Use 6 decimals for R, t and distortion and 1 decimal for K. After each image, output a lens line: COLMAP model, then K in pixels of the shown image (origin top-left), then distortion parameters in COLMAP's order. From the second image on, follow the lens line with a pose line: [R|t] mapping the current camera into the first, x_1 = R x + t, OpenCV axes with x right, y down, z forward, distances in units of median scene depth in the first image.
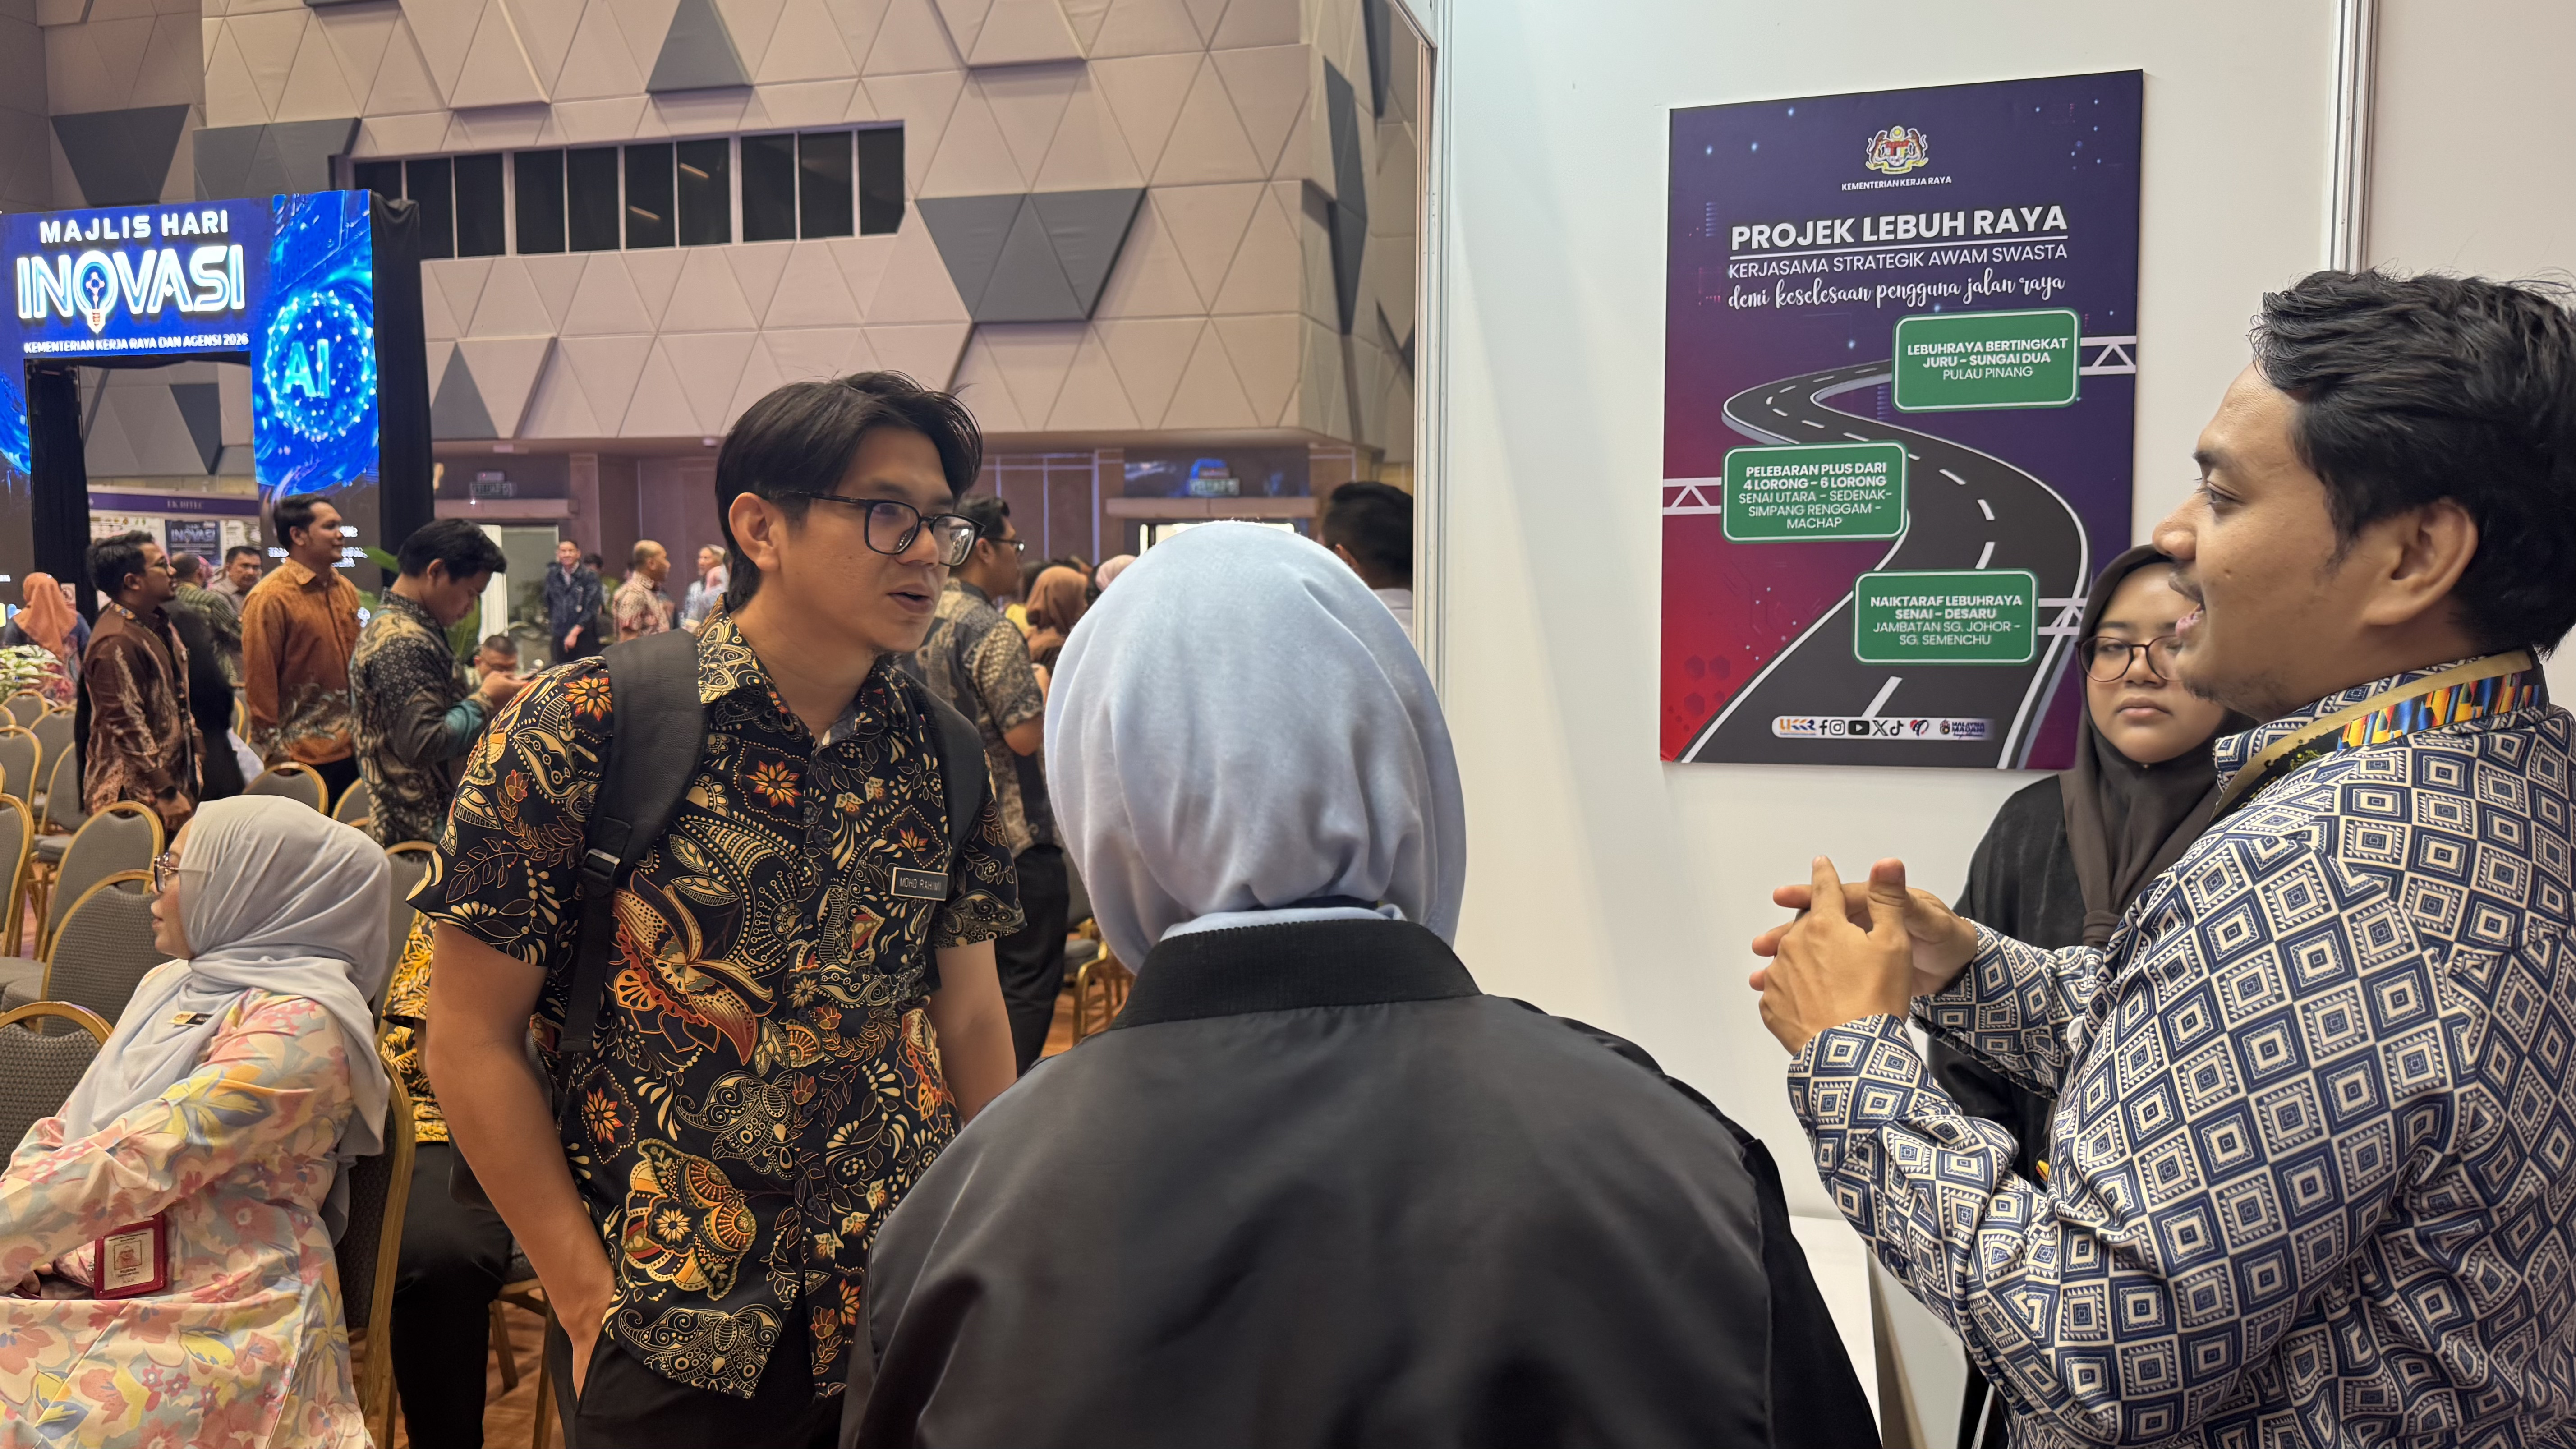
lens RADIAL K [[1825.2, 0, 1296.1], [0, 1825.2, 743.7], [0, 0, 1]] dist [0.037328, -0.053607]
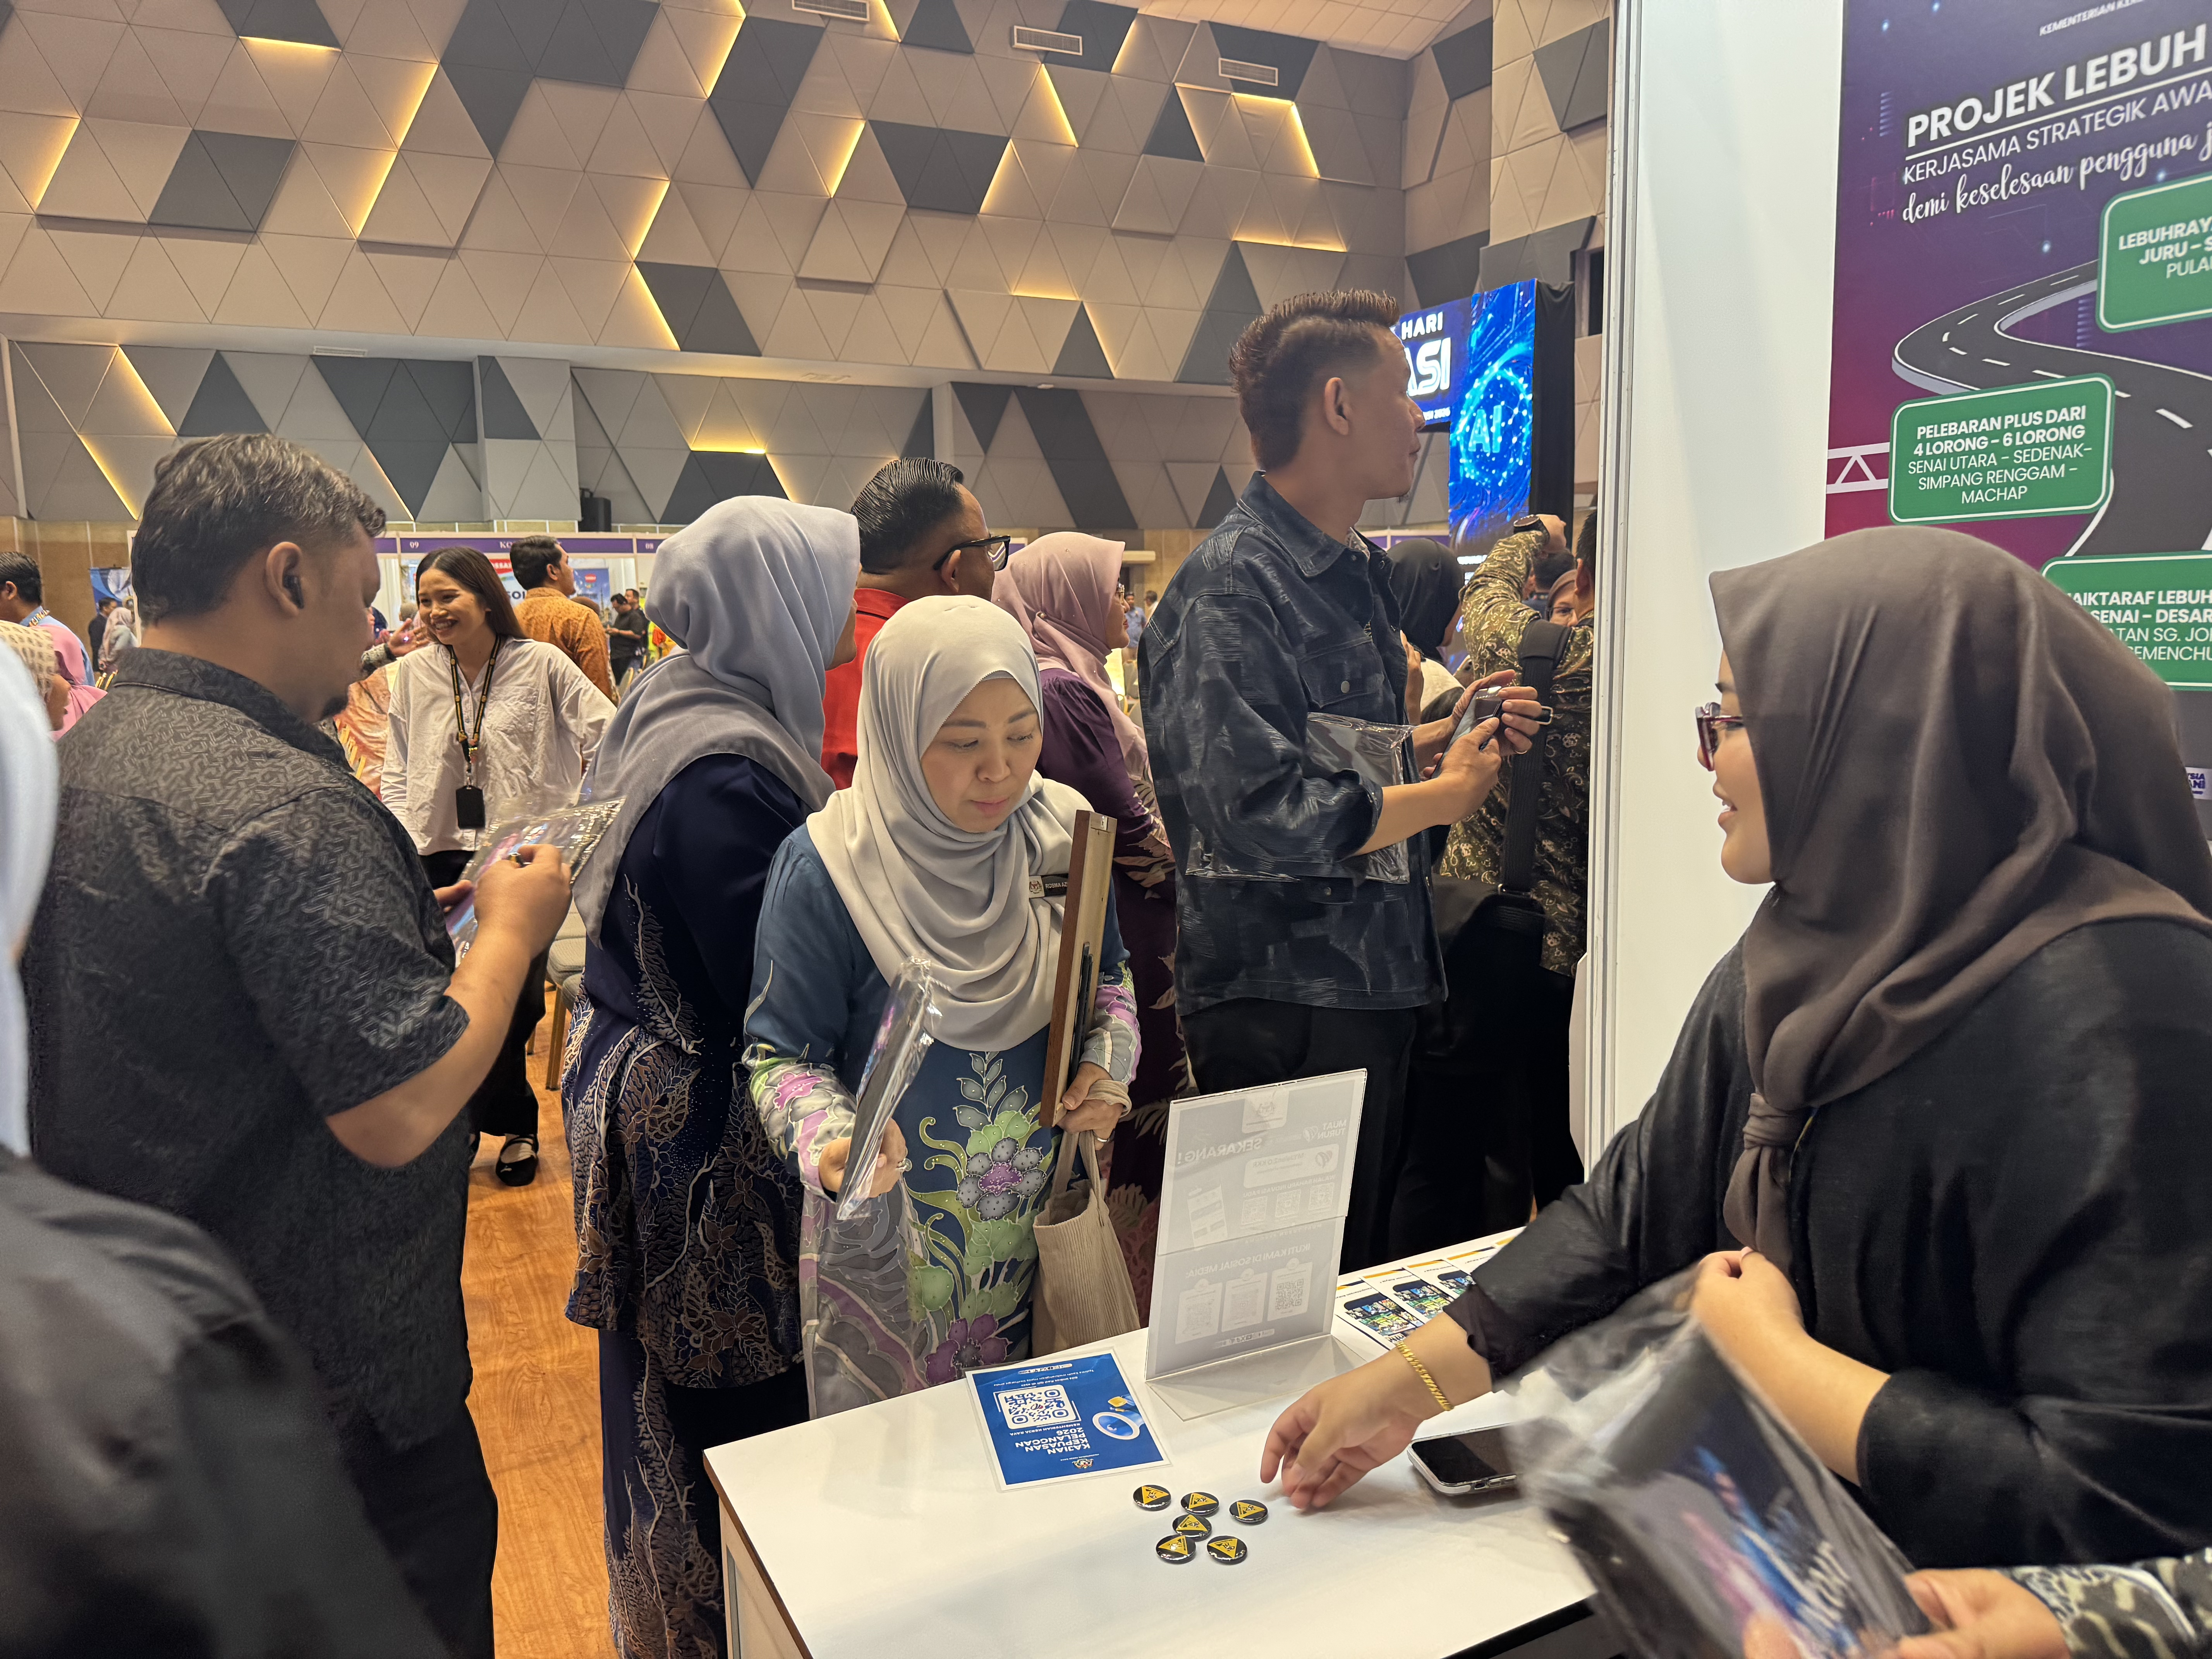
lens RADIAL K [[1566.0, 0, 1109.3], [0, 1566.0, 828.6], [0, 0, 1]] dist [0.024515, -0.036136]
pose [[0.686967, 0.090989, -0.720970, 0.505796], [-0.048254, 0.995652, 0.079677, -0.017791], [0.725085, -0.019946, 0.688370, 0.283090]]
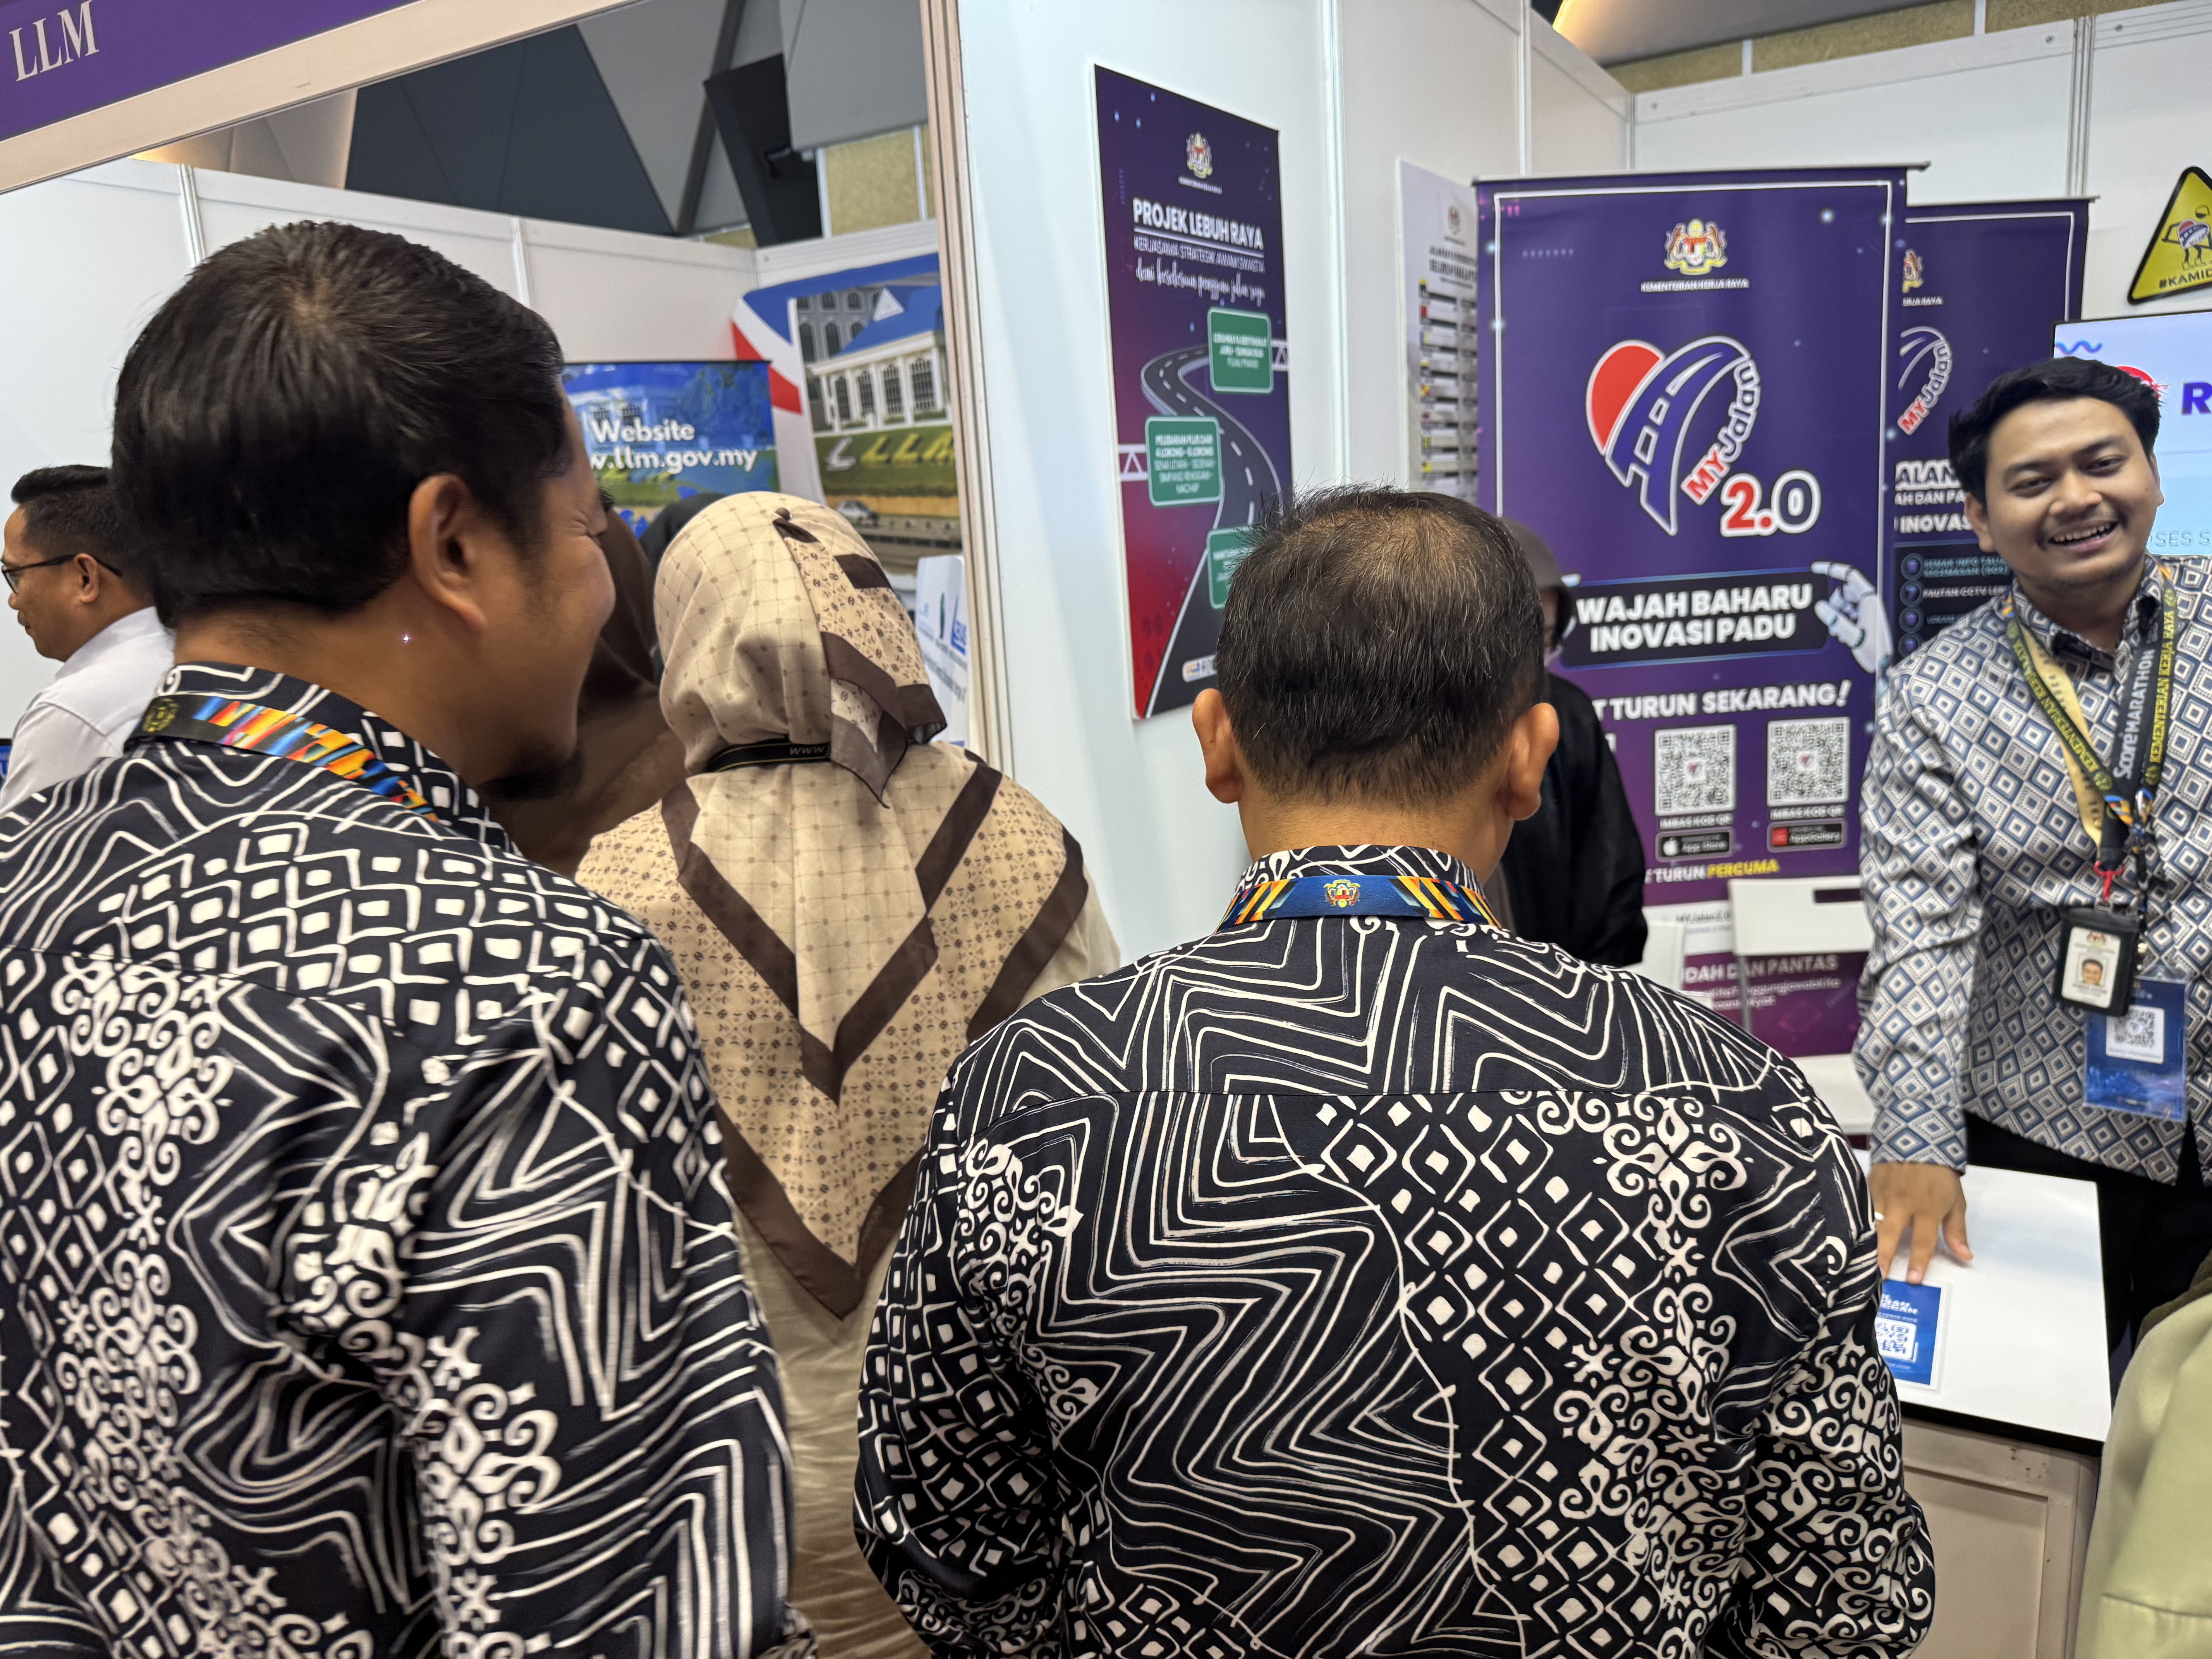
lens RADIAL K [[1566.0, 0, 1145.5], [0, 1566.0, 823.4], [0, 0, 1]] dist [0.024515, -0.036136]
pose [[0.230325, -0.208232, 0.950573, -0.669866], [0.146917, 0.973081, 0.177564, -0.093224], [-0.961959, 0.098758, 0.254718, 0.789607]]
